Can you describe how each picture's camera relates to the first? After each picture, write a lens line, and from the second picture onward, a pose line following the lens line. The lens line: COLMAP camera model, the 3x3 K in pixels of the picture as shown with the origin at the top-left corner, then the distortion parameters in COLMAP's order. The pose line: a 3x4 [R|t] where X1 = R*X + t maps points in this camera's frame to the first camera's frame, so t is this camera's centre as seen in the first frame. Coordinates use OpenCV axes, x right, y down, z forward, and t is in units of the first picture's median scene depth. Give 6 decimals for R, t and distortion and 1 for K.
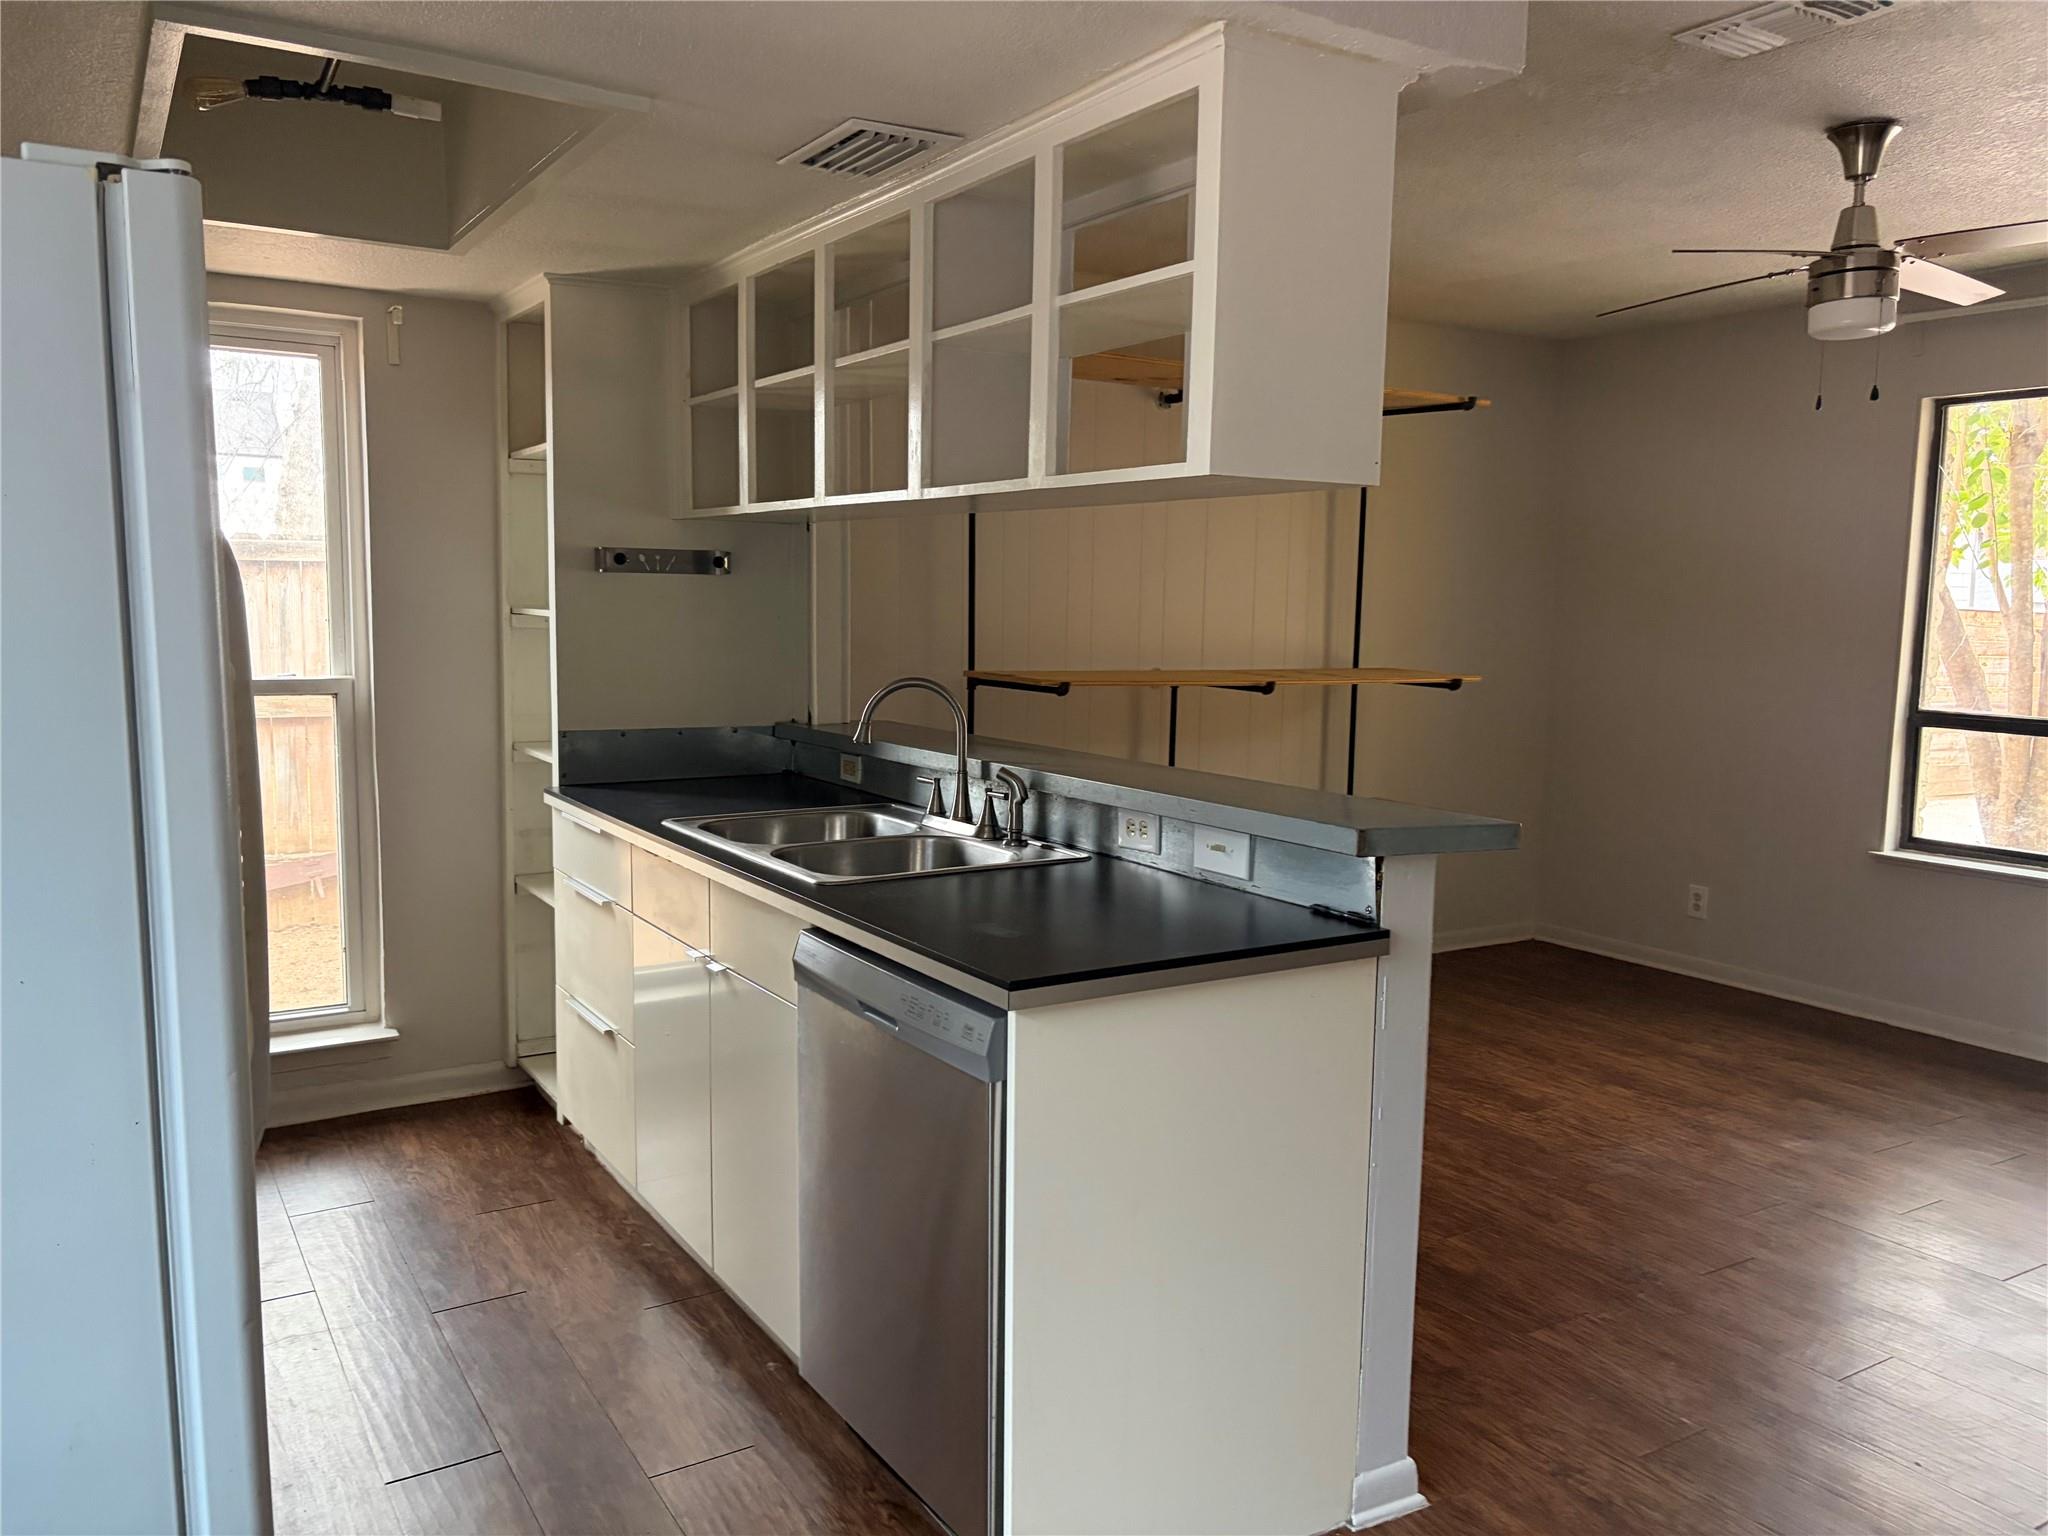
lens RADIAL K [[1544.9, 0, 1024.0], [0, 1544.9, 768.0], [0, 0, 1]] dist [0.006796, 0.002099]
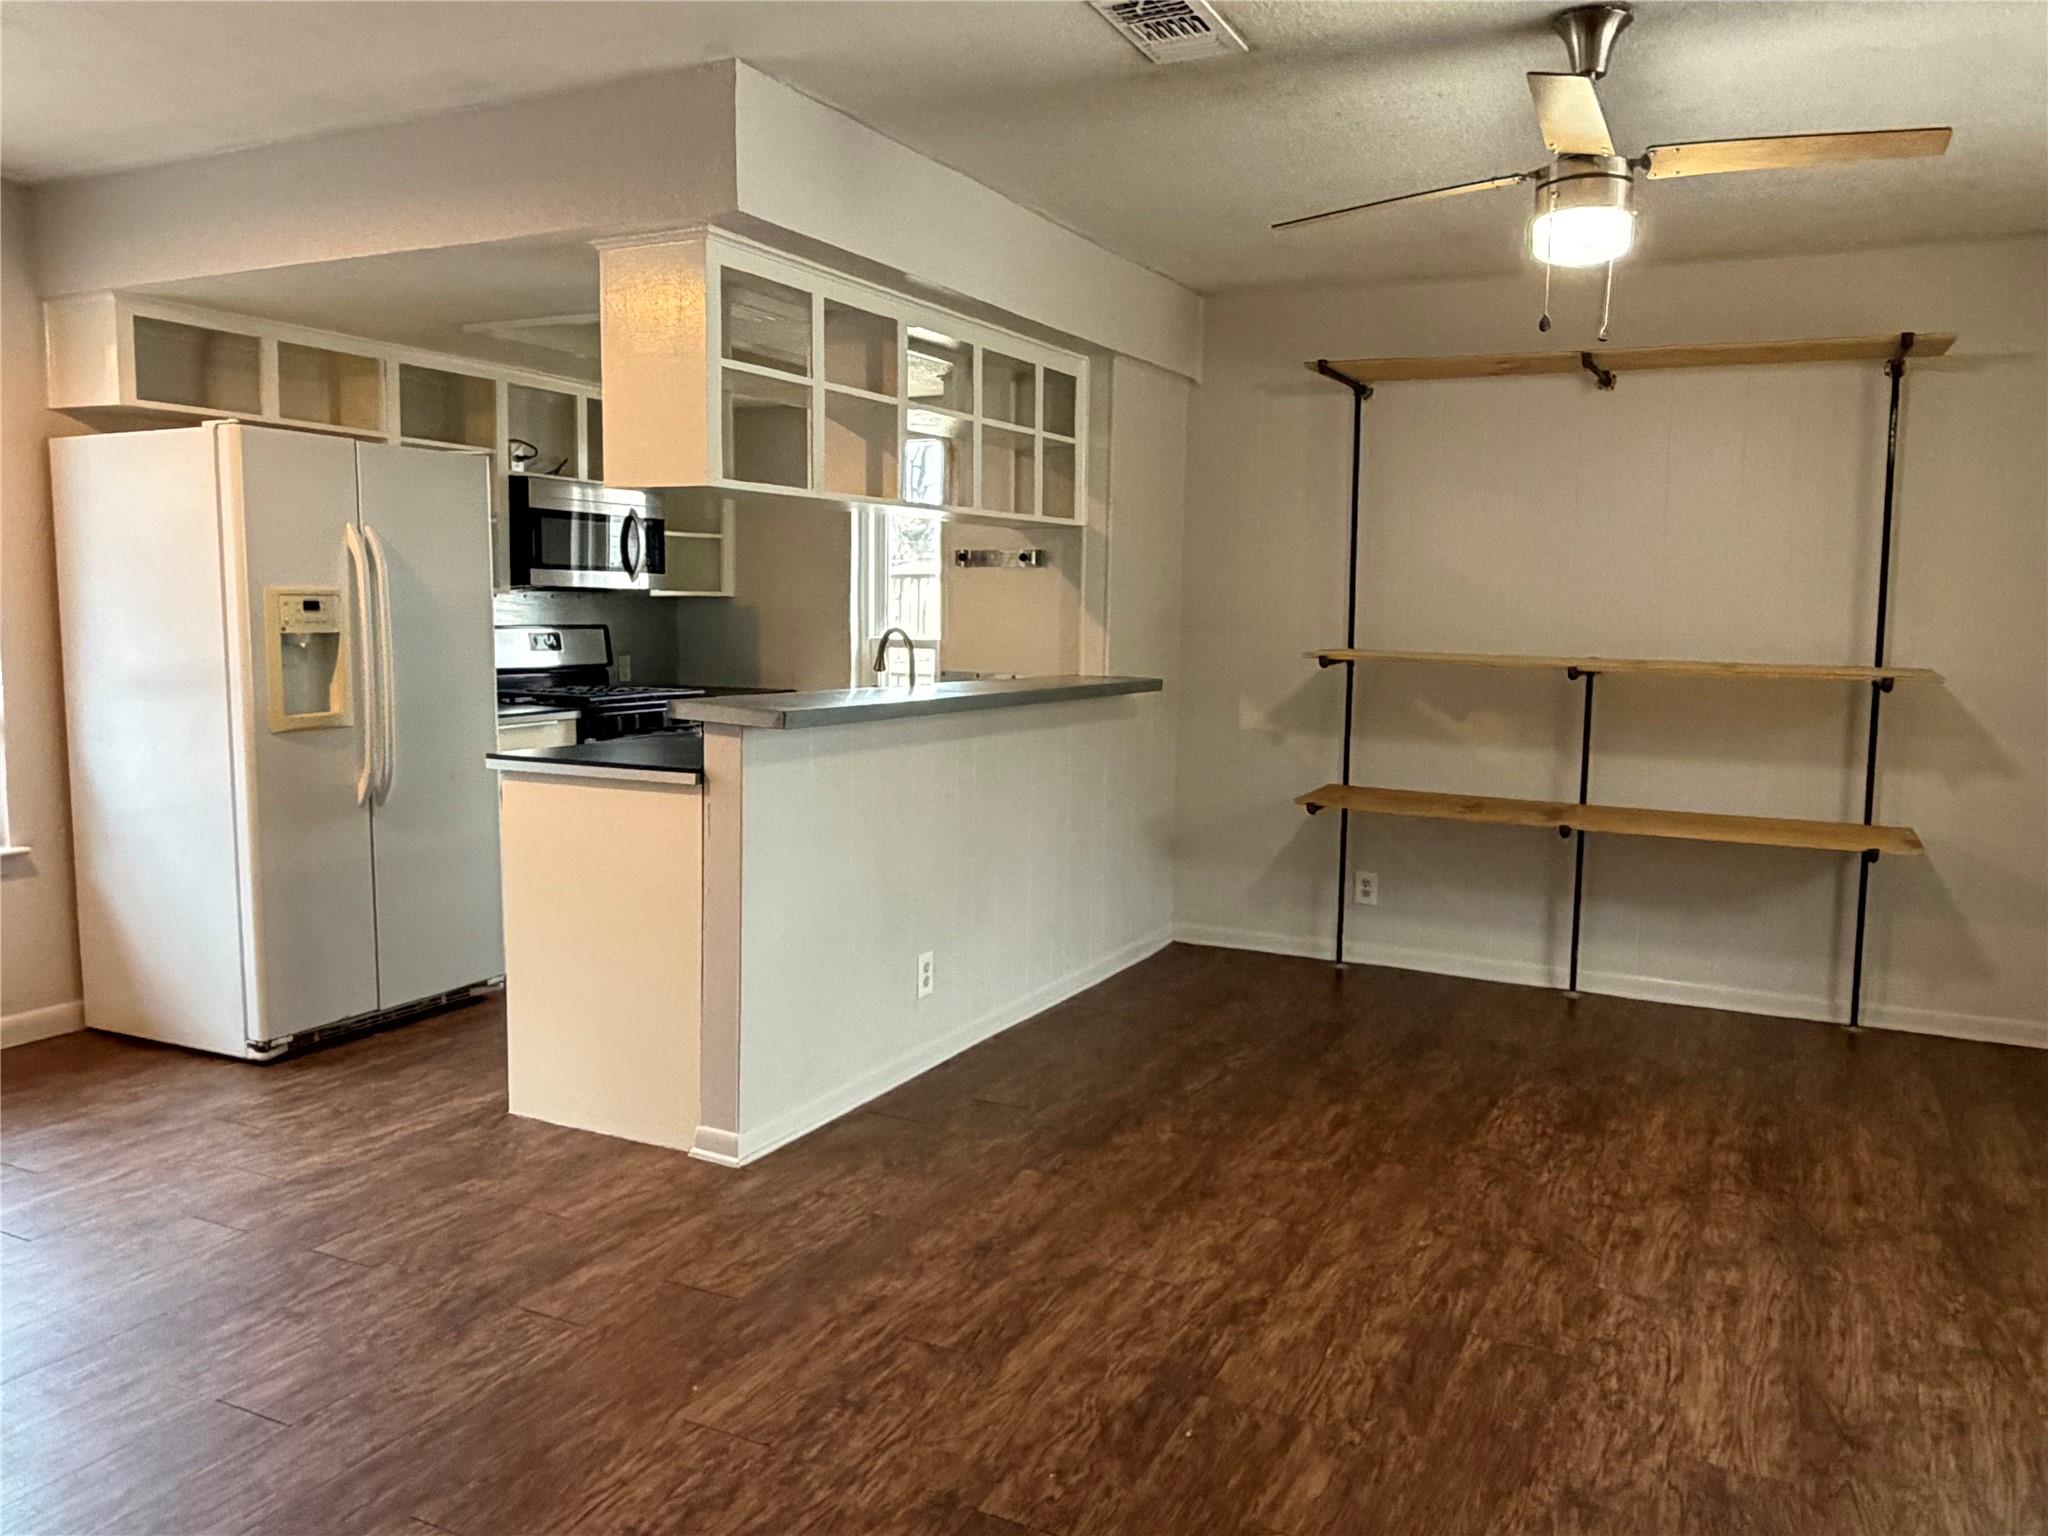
lens RADIAL K [[1528.8, 0, 1013.9], [0, 1528.8, 766.6], [0, 0, 1]] dist [-0.003065, 0.009173]
pose [[0.526357, 0.078234, -0.846657, 0.963591], [-0.099232, 0.994606, 0.030214, 0.014469], [0.844453, 0.068112, 0.531281, 0.251135]]
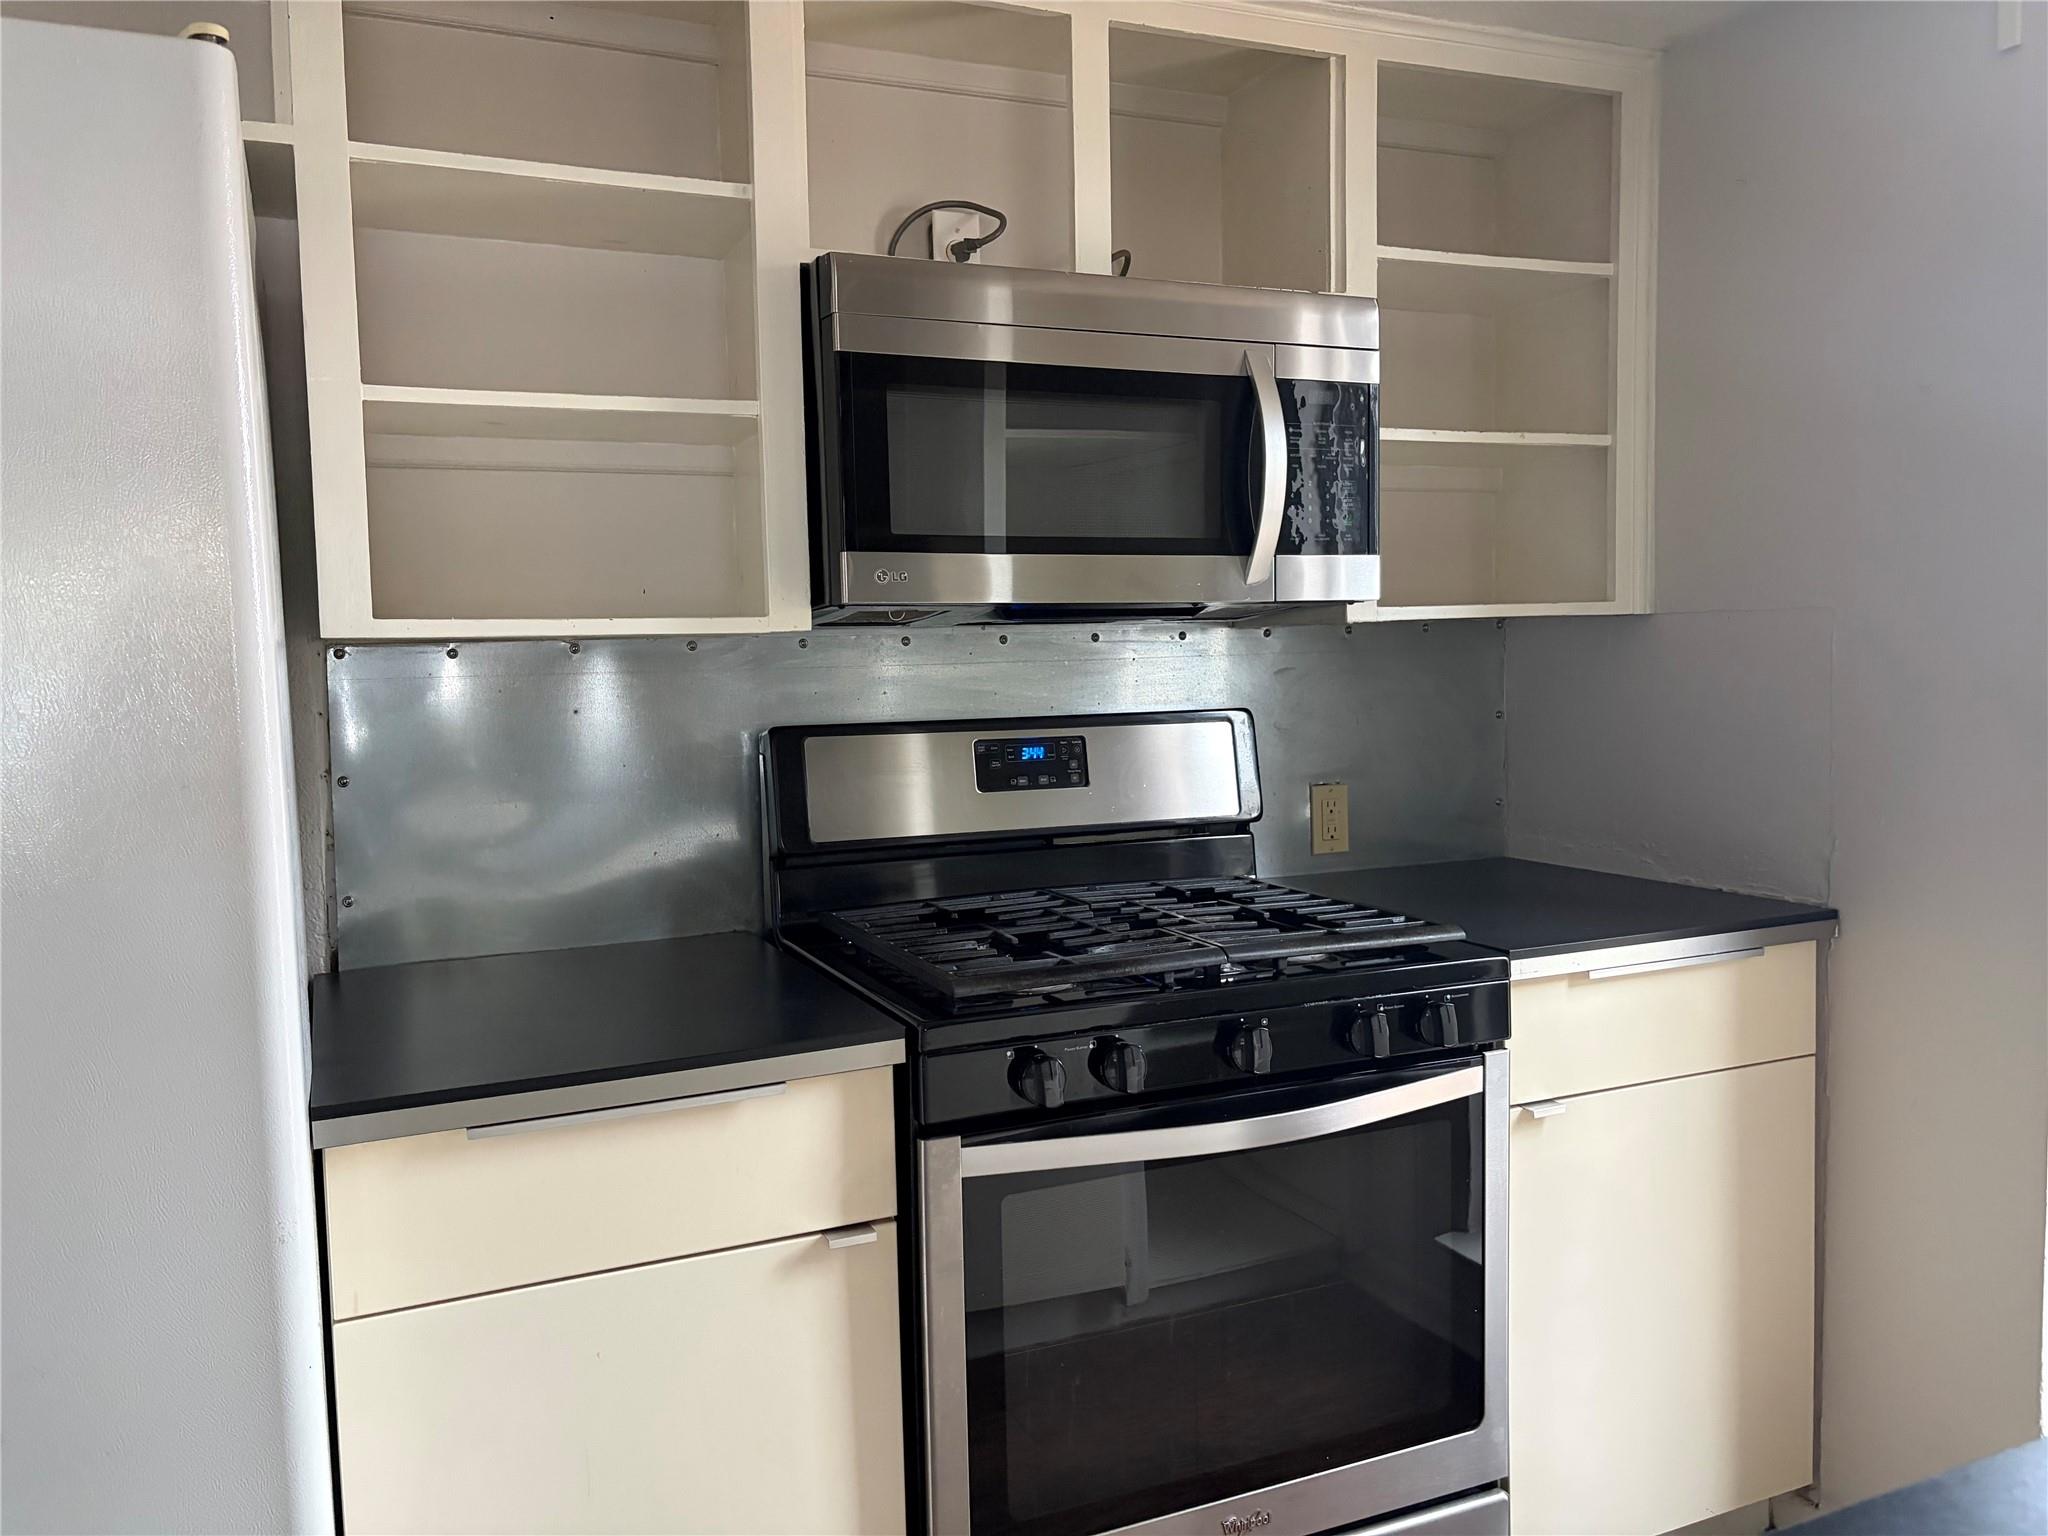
lens RADIAL K [[1572.2, 0, 1024.2], [0, 1572.2, 760.8], [0, 0, 1]] dist [0.055212, -0.000282]
pose [[-0.123048, 0.060060, -0.990582, -0.008681], [-0.092945, 0.993082, 0.071757, -0.056622], [0.988039, 0.100900, -0.116615, 0.711716]]
